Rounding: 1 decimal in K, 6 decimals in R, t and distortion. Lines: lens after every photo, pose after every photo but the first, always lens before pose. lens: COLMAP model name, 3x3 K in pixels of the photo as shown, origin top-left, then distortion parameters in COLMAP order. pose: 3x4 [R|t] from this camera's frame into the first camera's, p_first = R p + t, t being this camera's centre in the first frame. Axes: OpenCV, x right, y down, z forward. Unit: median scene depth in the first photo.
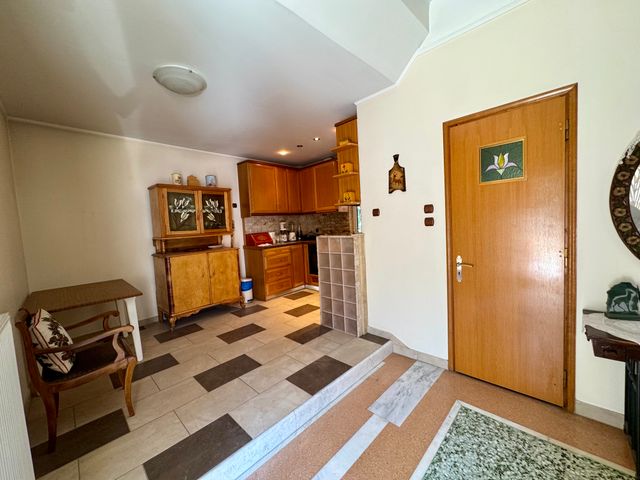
lens RADIAL K [[256.6, 0, 319.0], [0, 256.6, 239.5], [0, 0, 1]] dist [-0.002111, 0.000079]
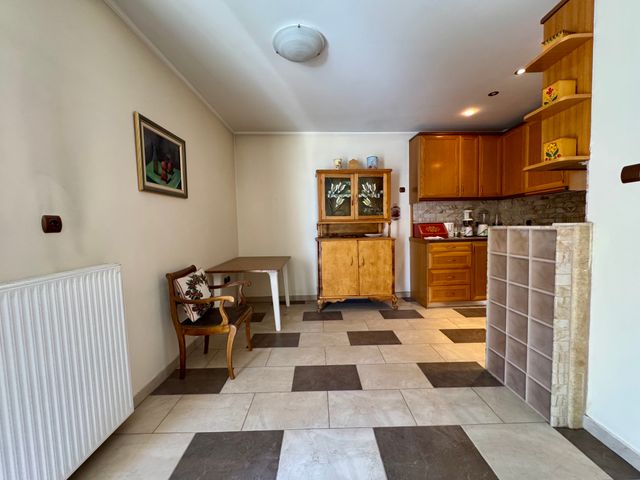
lens RADIAL K [[256.6, 0, 319.0], [0, 256.6, 239.5], [0, 0, 1]] dist [-0.002111, 0.000079]
pose [[0.704248, 0.077641, -0.705696, 0.137769], [-0.061863, 0.996932, 0.047946, 0.014646], [0.707254, 0.009891, 0.706890, 0.272983]]
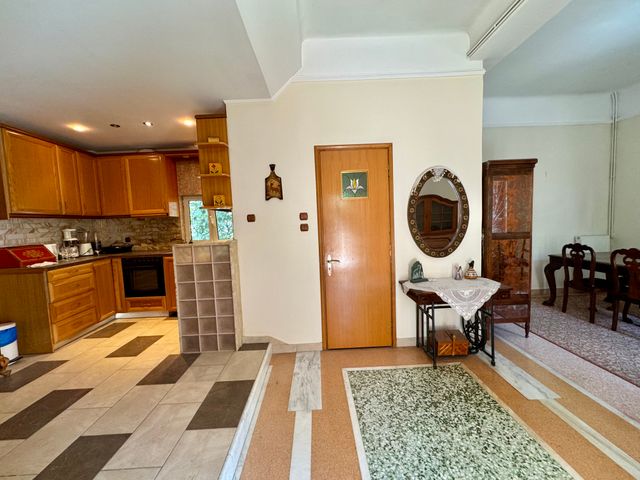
lens RADIAL K [[256.6, 0, 319.0], [0, 256.6, 239.5], [0, 0, 1]] dist [-0.002111, 0.000079]
pose [[0.704023, -0.025606, 0.709716, -0.252560], [0.048868, 0.998728, -0.012442, 0.001960], [-0.708494, 0.043442, 0.704378, 0.100663]]
